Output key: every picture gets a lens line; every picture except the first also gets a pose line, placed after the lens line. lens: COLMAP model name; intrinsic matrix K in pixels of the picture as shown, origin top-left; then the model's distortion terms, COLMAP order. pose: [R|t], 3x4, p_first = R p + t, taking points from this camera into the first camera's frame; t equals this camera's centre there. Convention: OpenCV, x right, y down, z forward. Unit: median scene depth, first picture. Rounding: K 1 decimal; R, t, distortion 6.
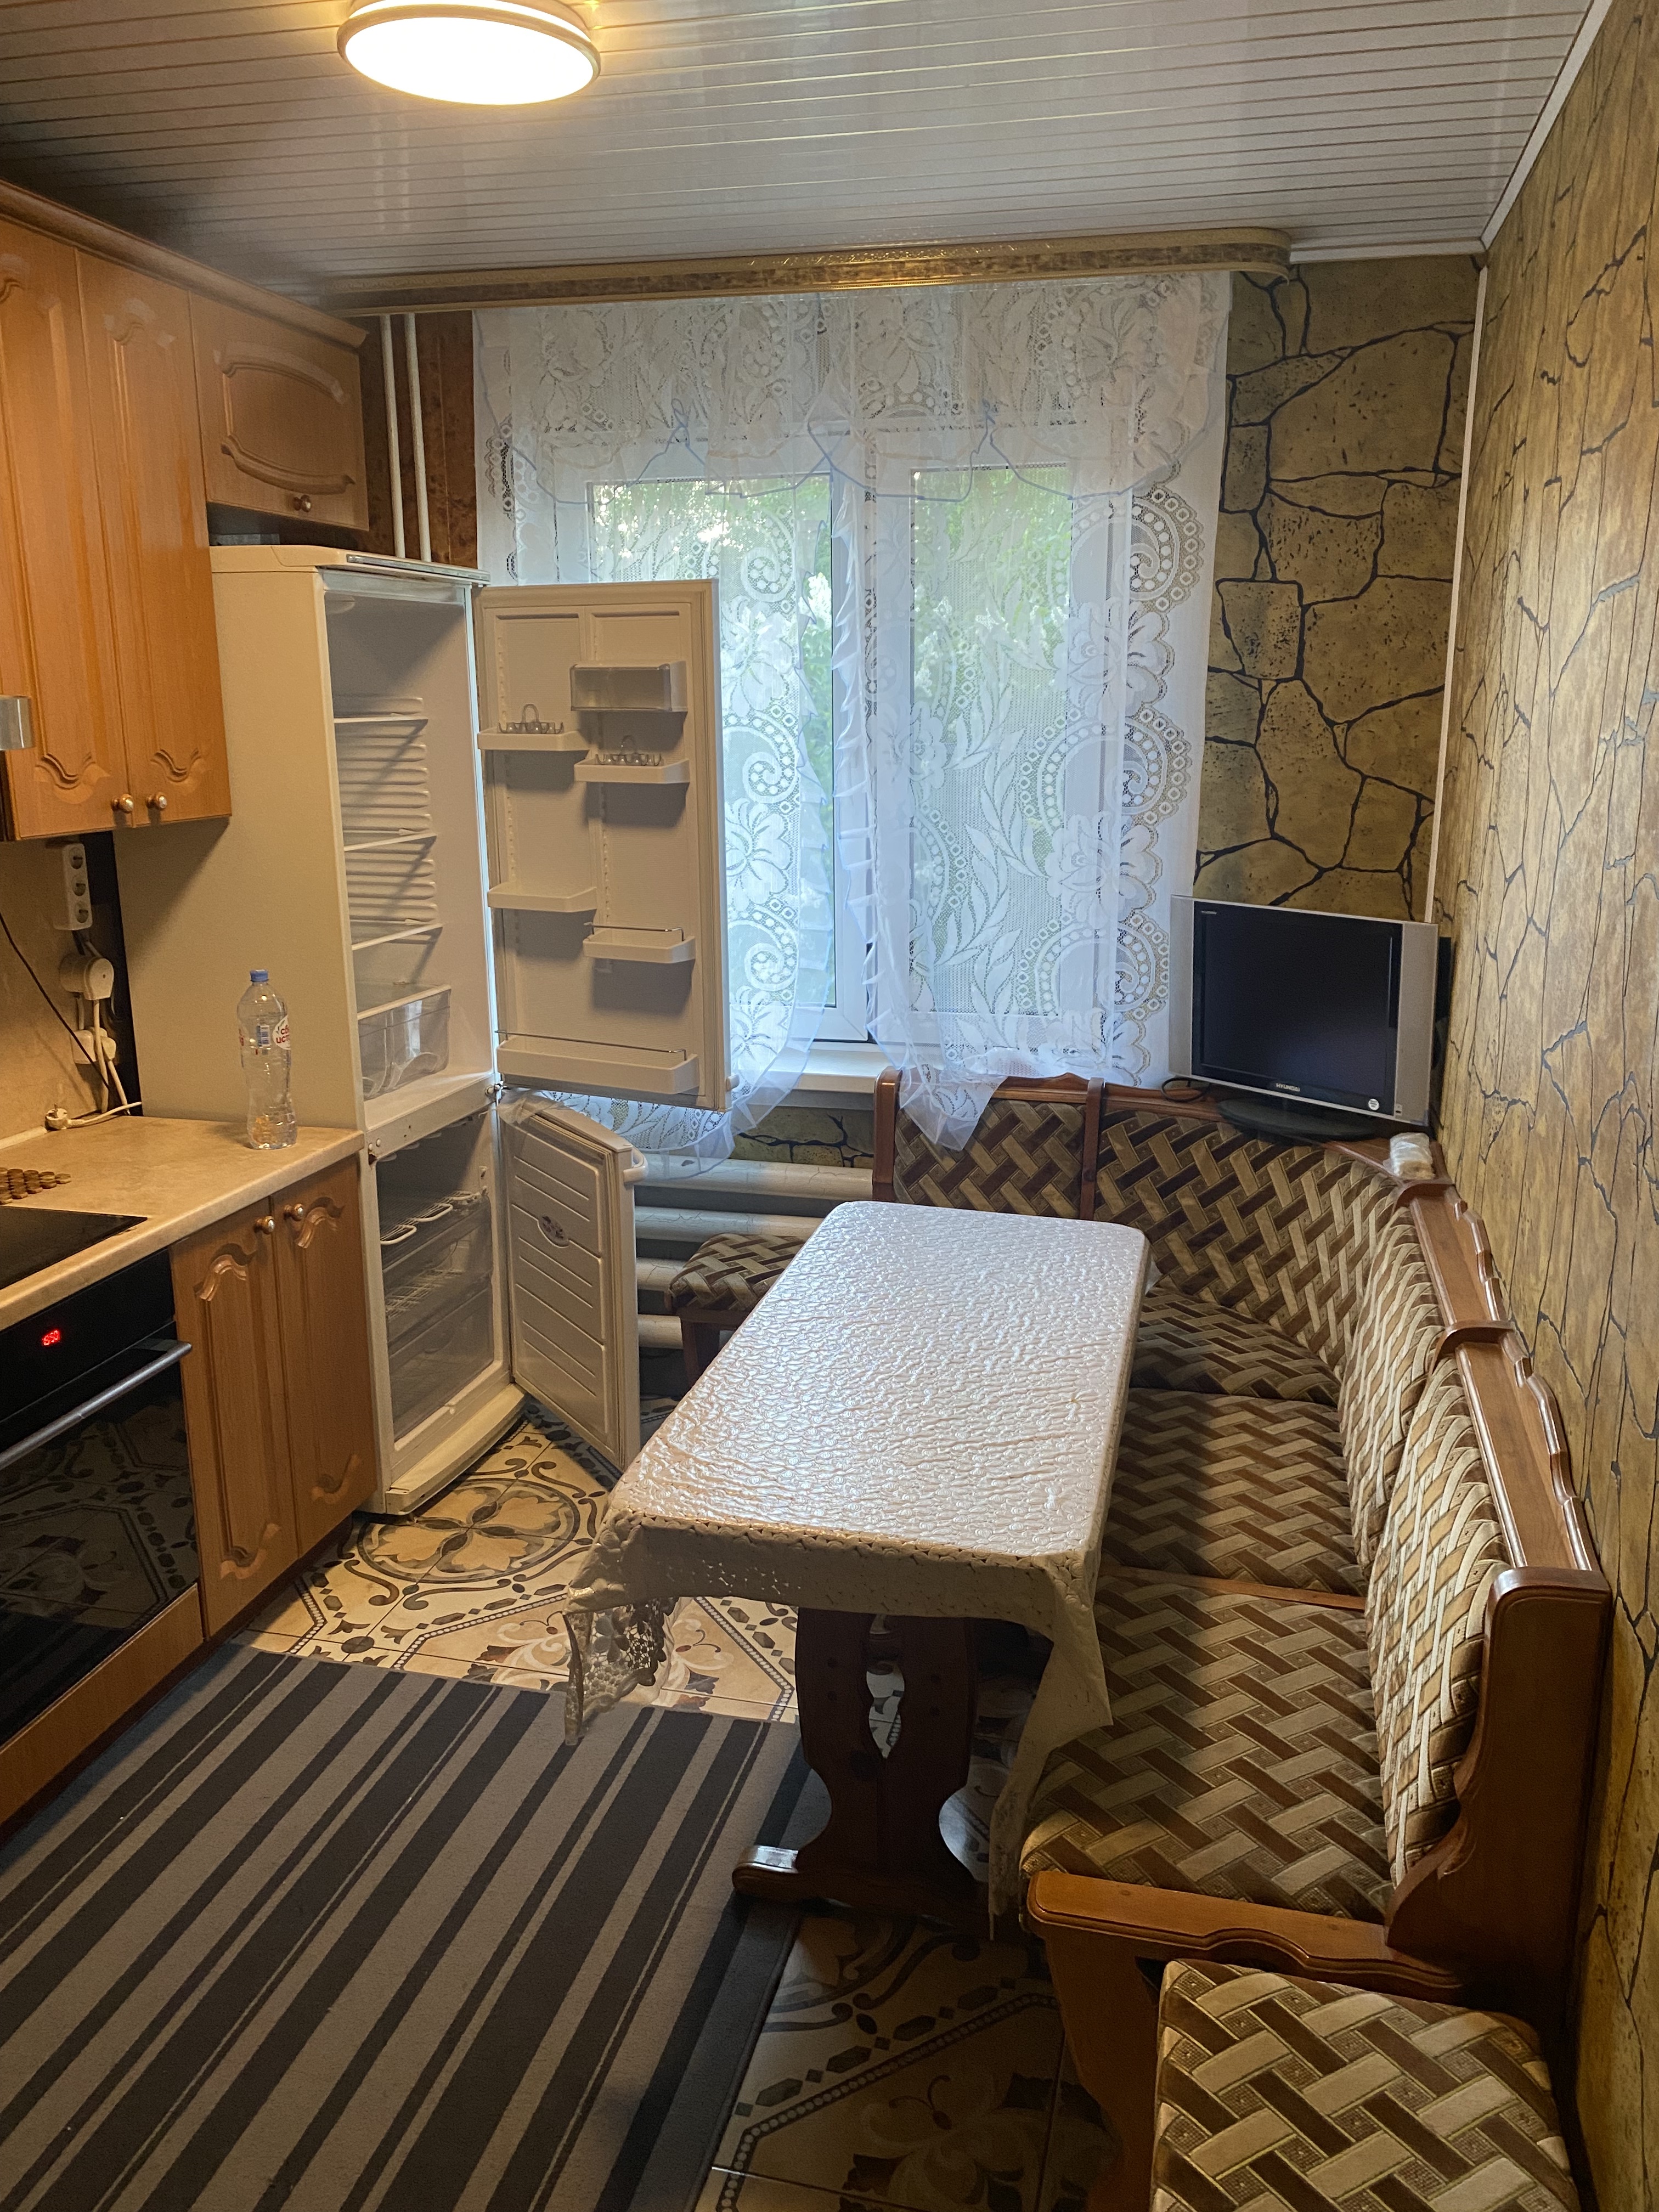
lens RADIAL K [[1704.6, 0, 851.5], [0, 1704.6, 1077.3], [0, 0, 1]] dist [0.034735, -0.029699]
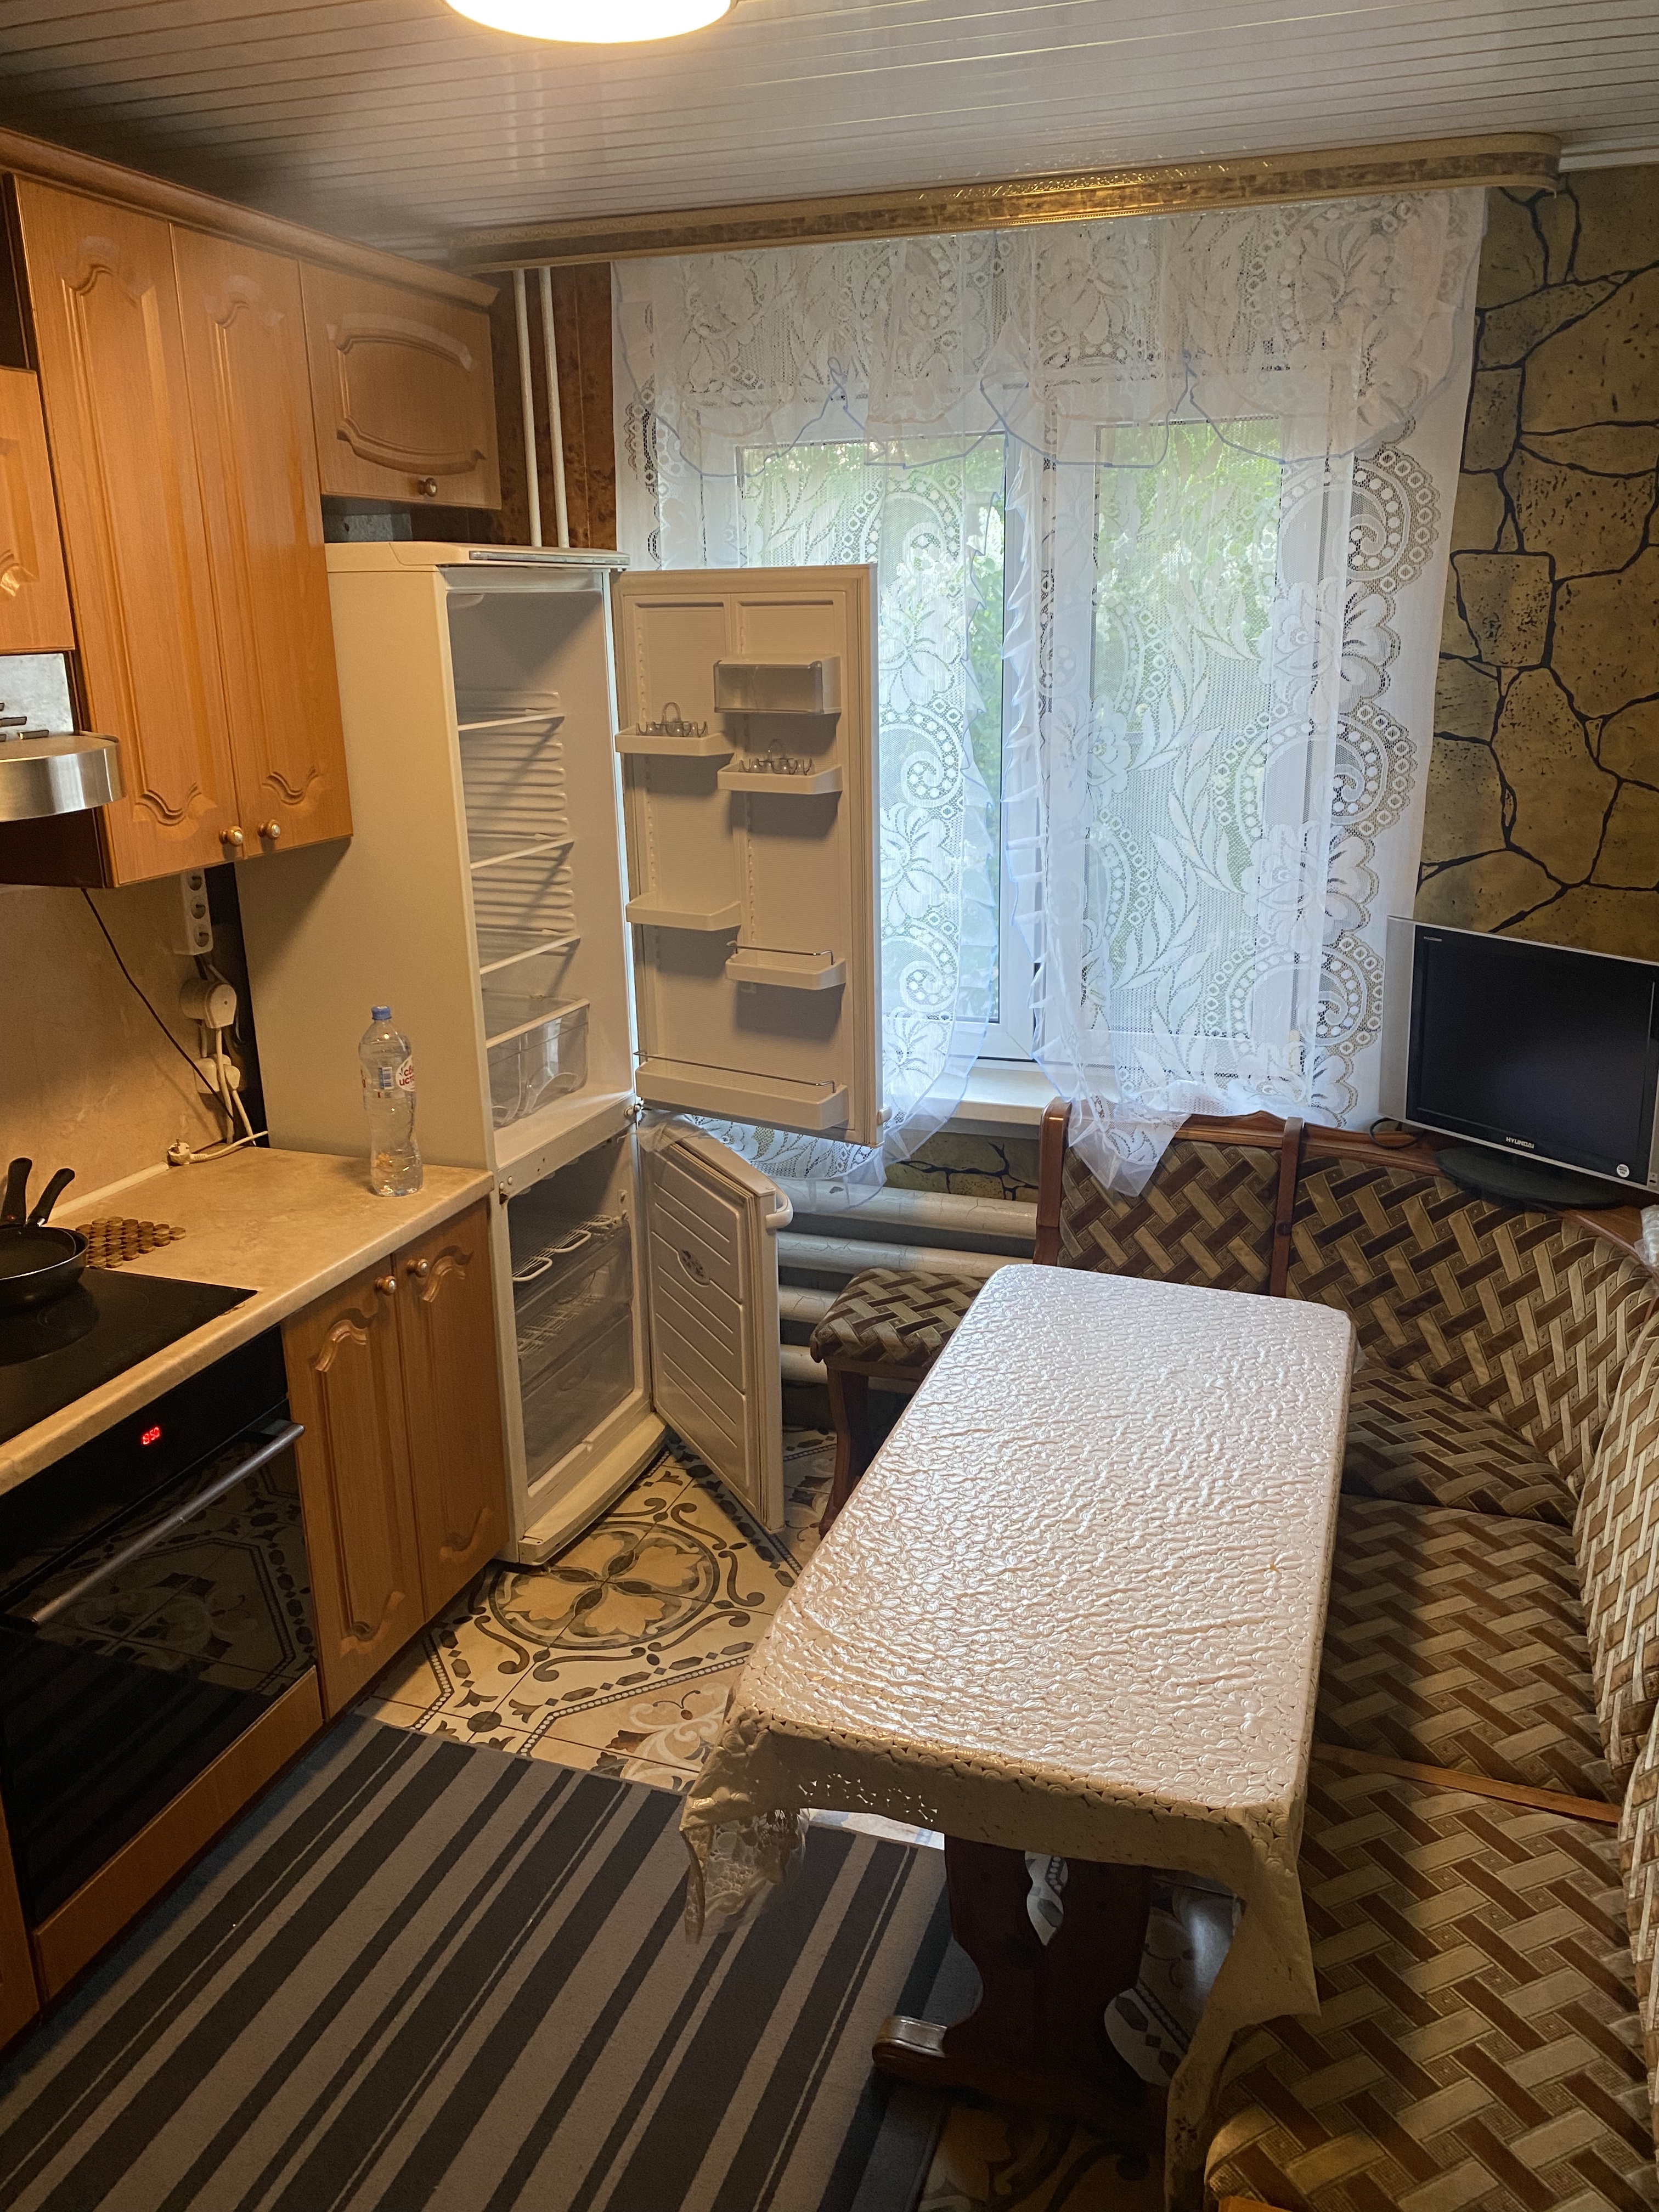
lens RADIAL K [[1704.6, 0, 830.5], [0, 1704.6, 1101.4], [0, 0, 1]] dist [0.034735, -0.029699]
pose [[0.994246, 0.016702, -0.105810, -0.002775], [-0.009977, 0.997915, 0.063768, -0.068874], [0.106654, -0.062346, 0.992340, 0.093721]]
